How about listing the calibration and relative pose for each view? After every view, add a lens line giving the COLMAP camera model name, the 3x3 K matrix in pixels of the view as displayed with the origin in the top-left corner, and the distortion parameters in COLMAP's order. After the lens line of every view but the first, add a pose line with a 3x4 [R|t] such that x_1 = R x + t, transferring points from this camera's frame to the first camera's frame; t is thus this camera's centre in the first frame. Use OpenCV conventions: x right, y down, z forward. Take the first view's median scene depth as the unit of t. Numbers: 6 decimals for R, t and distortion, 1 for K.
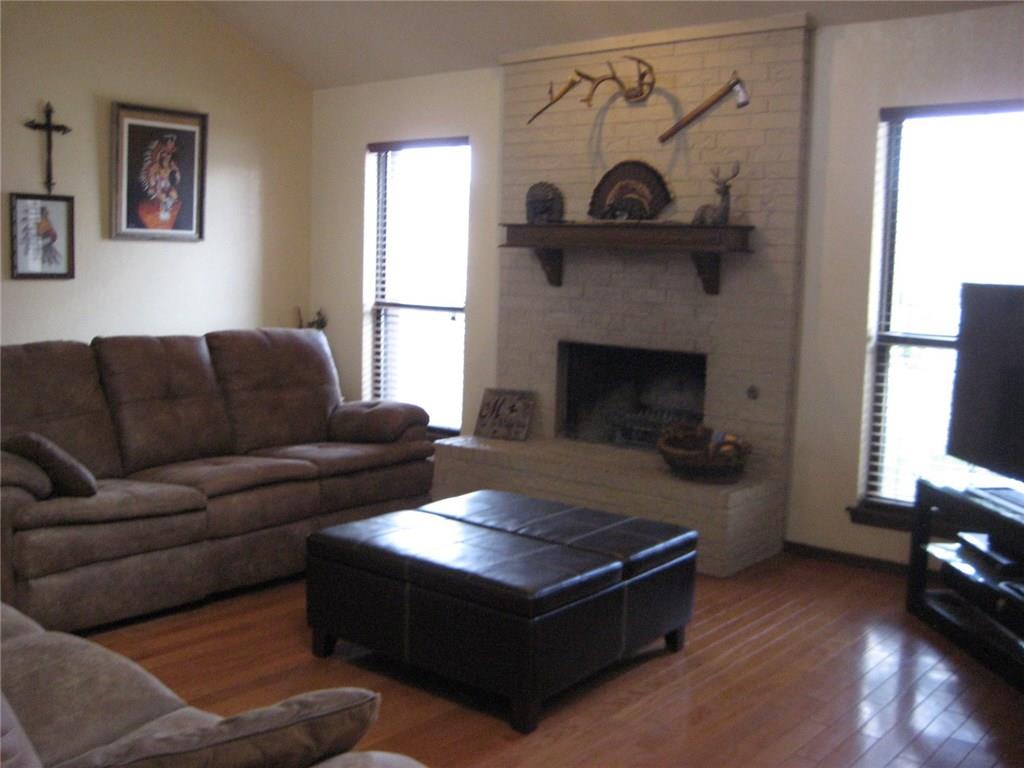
lens RADIAL K [[1060.7, 0, 512.0], [0, 1060.7, 387.7], [0, 0, 1]] dist [-0.175674, 0.245625]
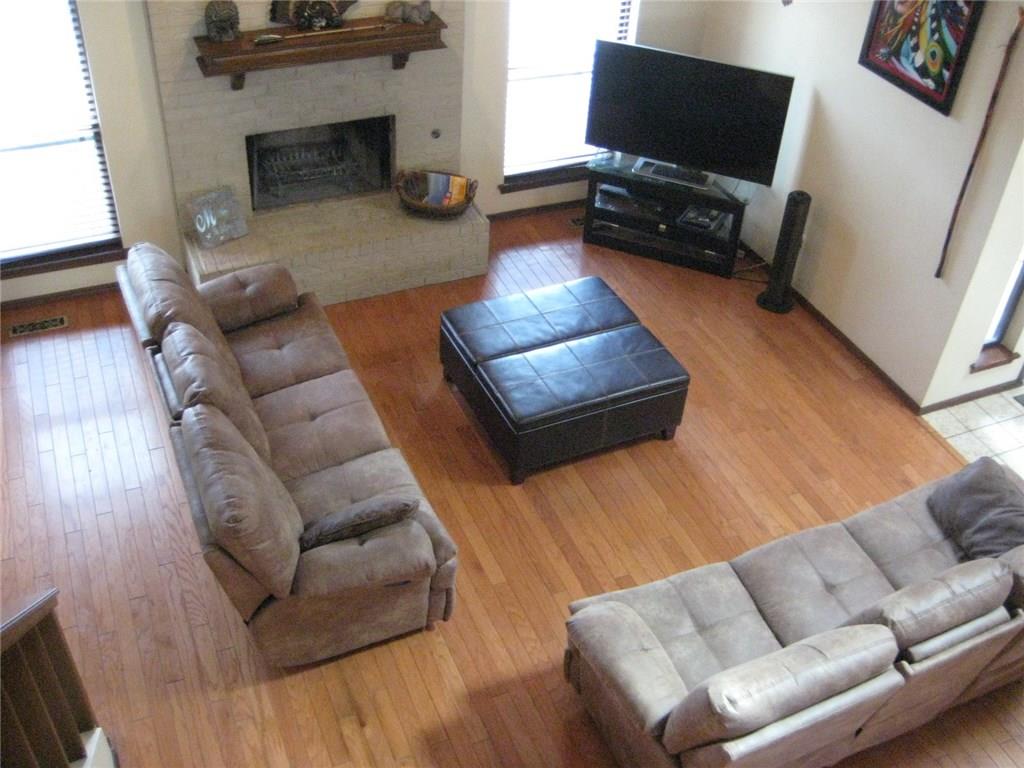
lens RADIAL K [[1060.7, 0, 512.0], [0, 1060.7, 387.7], [0, 0, 1]] dist [-0.175674, 0.245625]
pose [[0.455063, -0.570446, 0.683746, -0.763744], [0.069480, 0.788263, 0.611403, -0.513070], [-0.887745, -0.230720, 0.398344, 0.307240]]
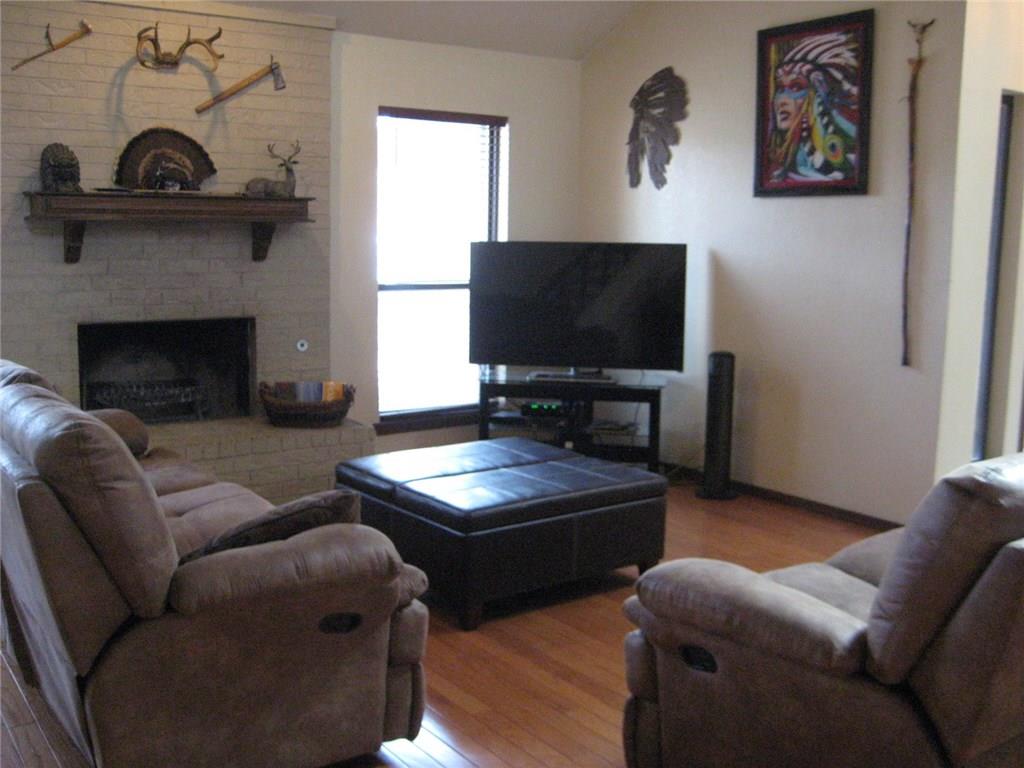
lens RADIAL K [[1060.7, 0, 512.0], [0, 1060.7, 387.7], [0, 0, 1]] dist [-0.175674, 0.245625]
pose [[0.259717, -0.165226, 0.951445, -0.763623], [0.107703, 0.984063, 0.141491, -0.082484], [-0.959660, 0.065726, 0.273373, 0.452053]]
